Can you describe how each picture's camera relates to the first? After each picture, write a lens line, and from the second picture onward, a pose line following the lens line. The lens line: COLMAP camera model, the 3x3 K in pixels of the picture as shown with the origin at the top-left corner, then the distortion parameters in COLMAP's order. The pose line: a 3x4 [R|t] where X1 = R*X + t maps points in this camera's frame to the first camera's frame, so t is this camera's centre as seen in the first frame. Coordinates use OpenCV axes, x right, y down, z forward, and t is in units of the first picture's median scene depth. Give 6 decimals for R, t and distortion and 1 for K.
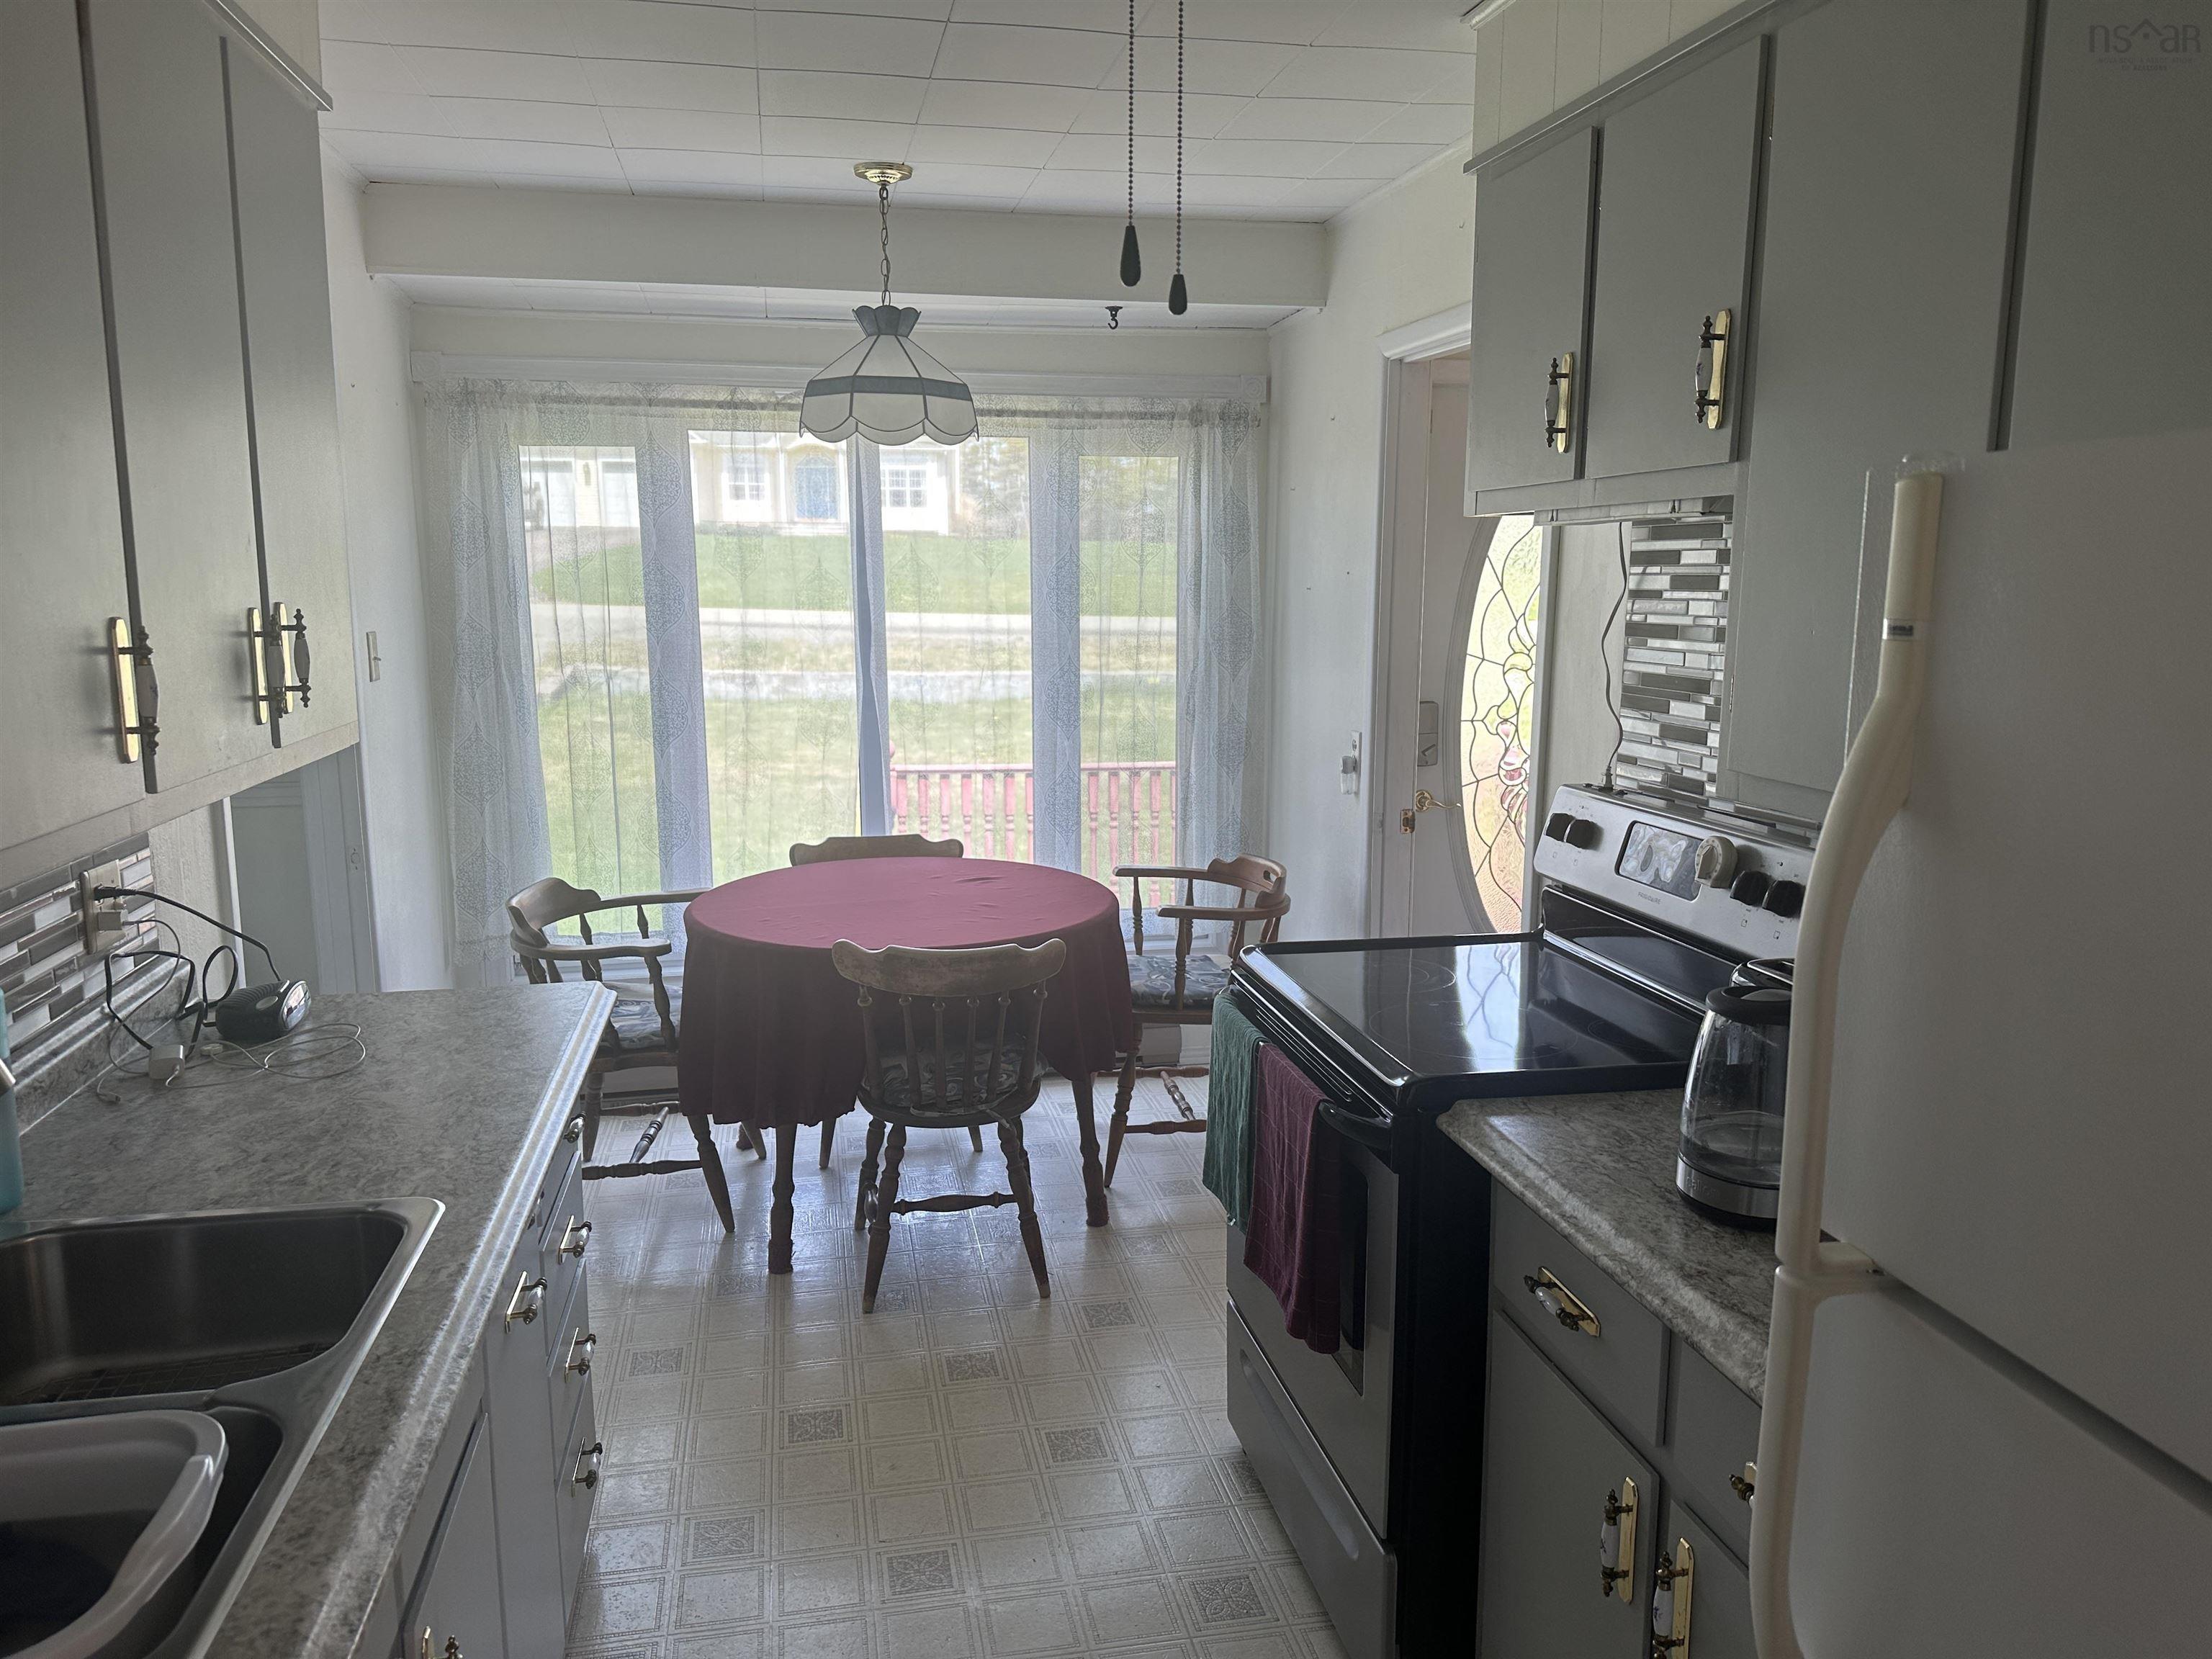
lens RADIAL K [[1552.4, 0, 1099.6], [0, 1552.4, 825.0], [0, 0, 1]] dist [0.039066, -0.035851]
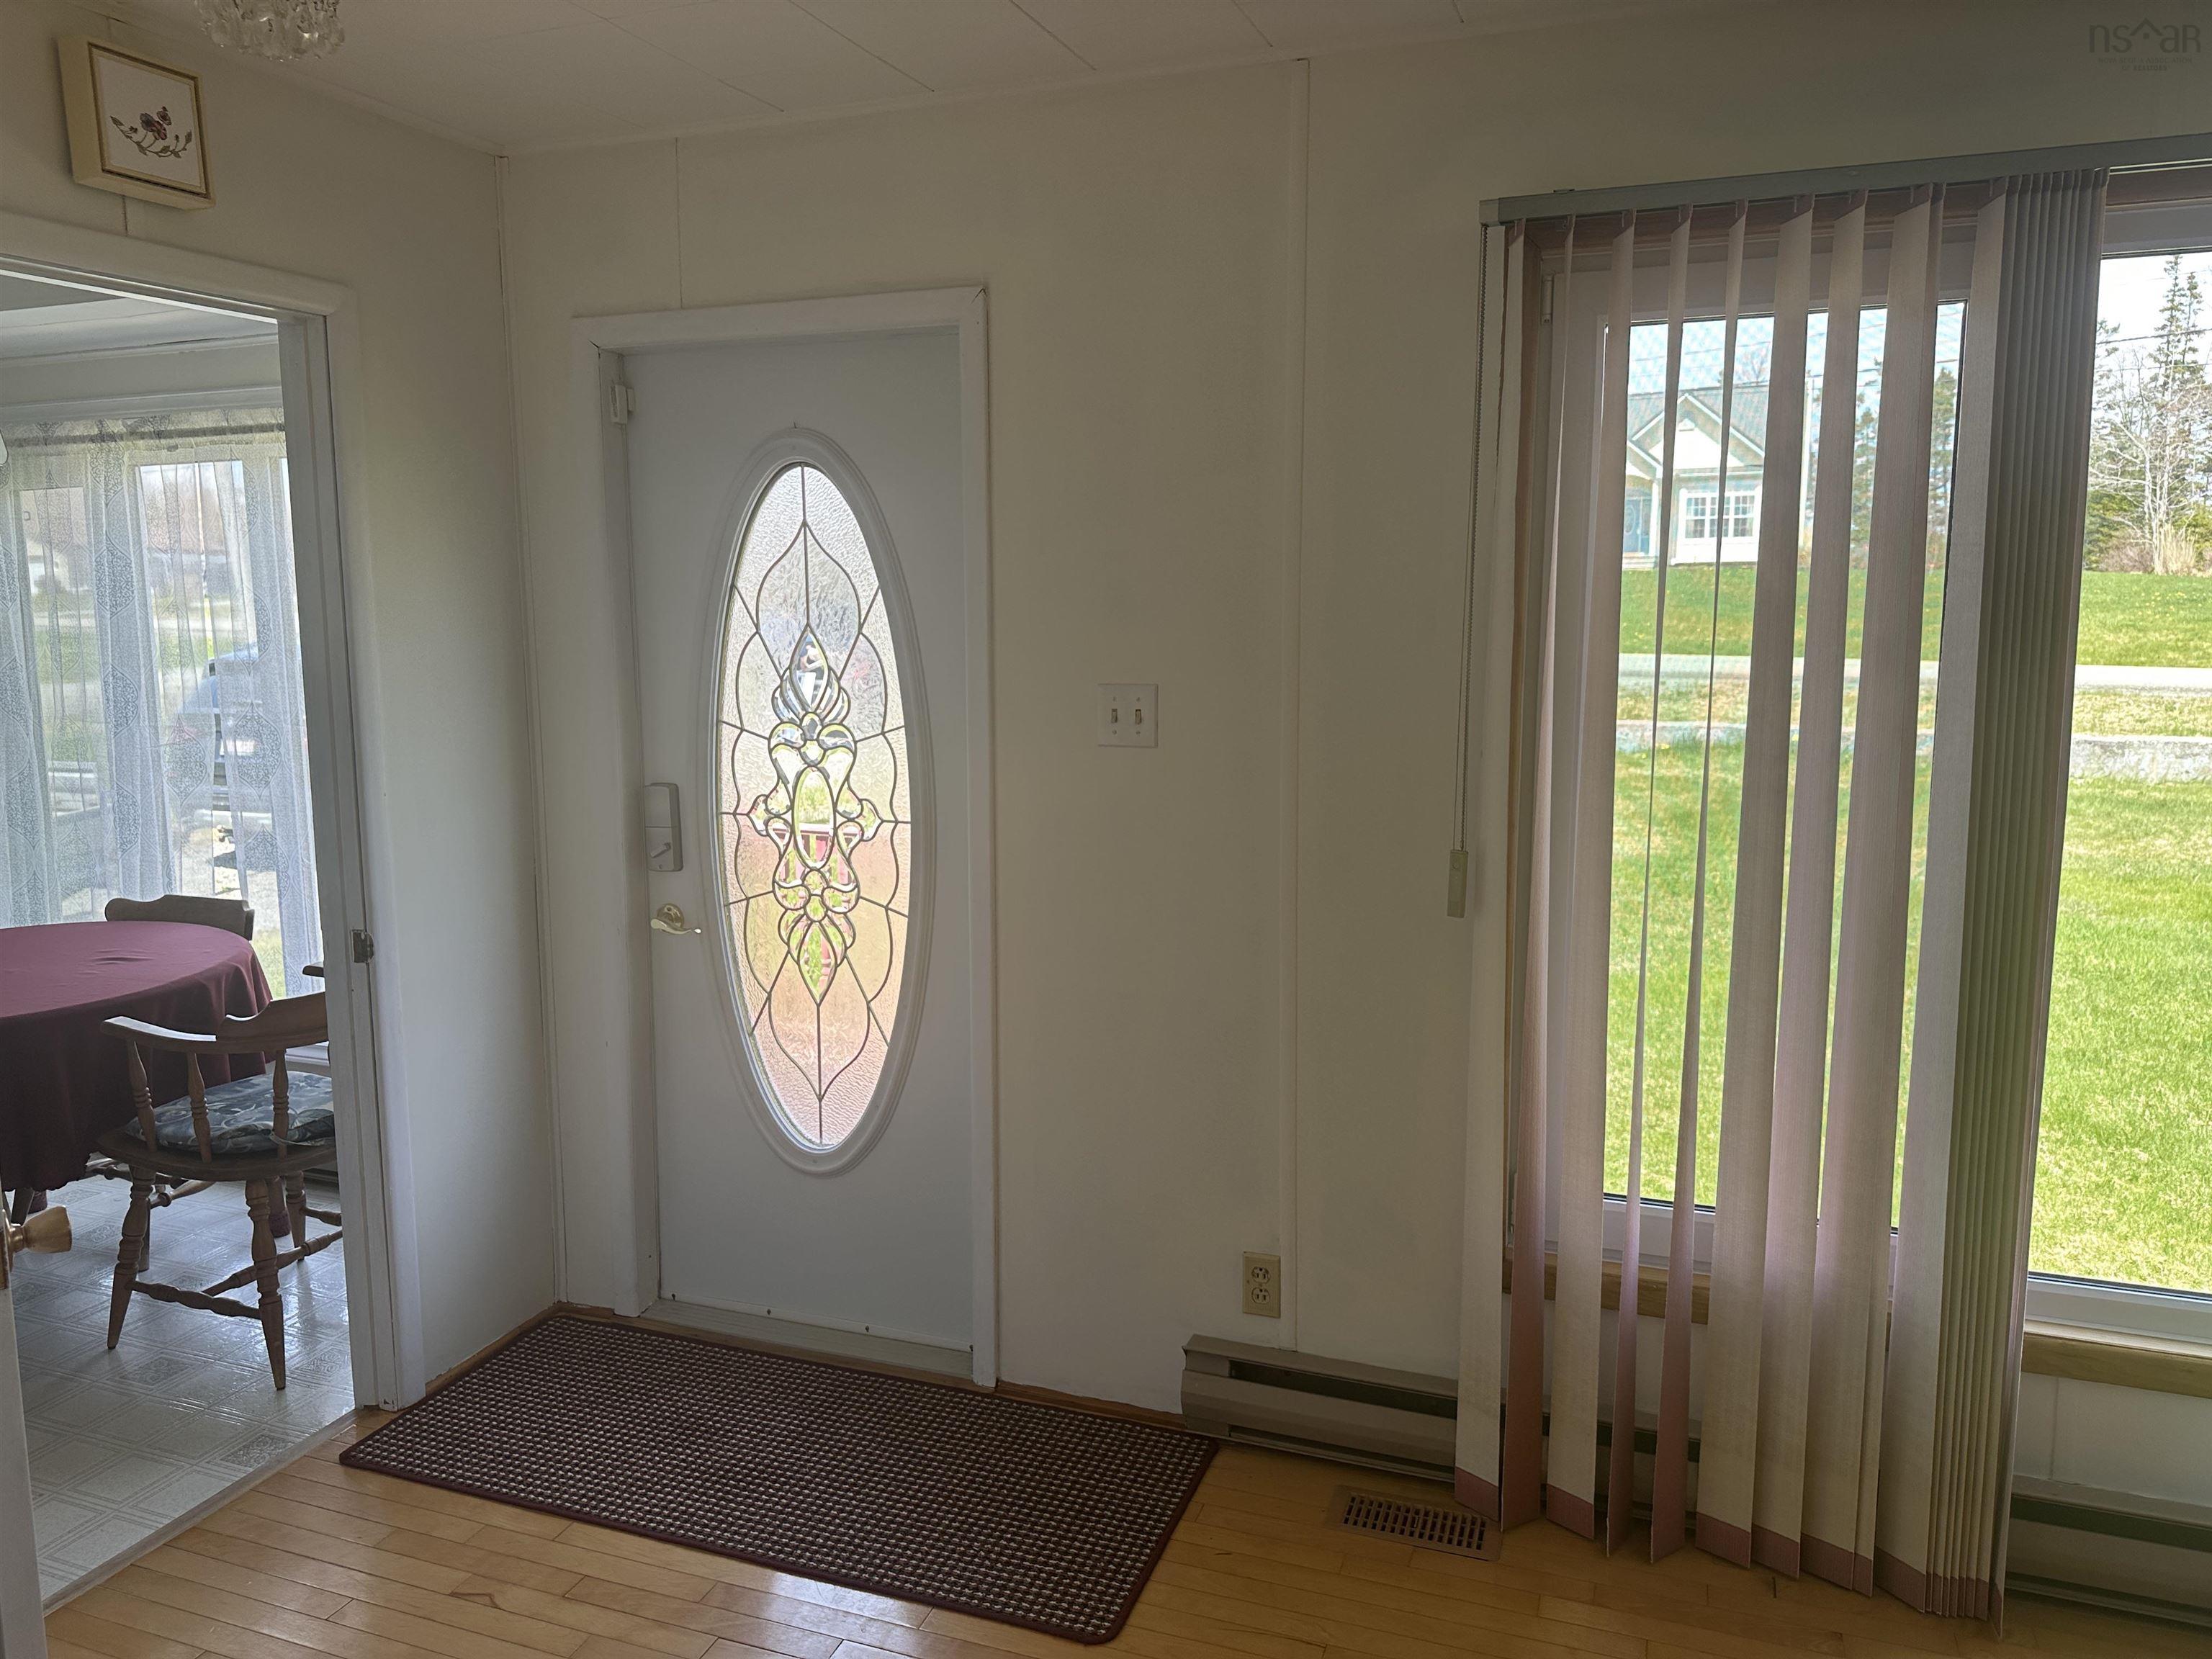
lens RADIAL K [[1552.4, 0, 1091.7], [0, 1552.4, 829.1], [0, 0, 1]] dist [0.039066, -0.035851]
pose [[0.840194, 0.069653, -0.537795, 0.796781], [-0.081636, 0.996661, 0.001545, -0.077809], [0.536107, 0.042605, 0.843075, 0.506857]]
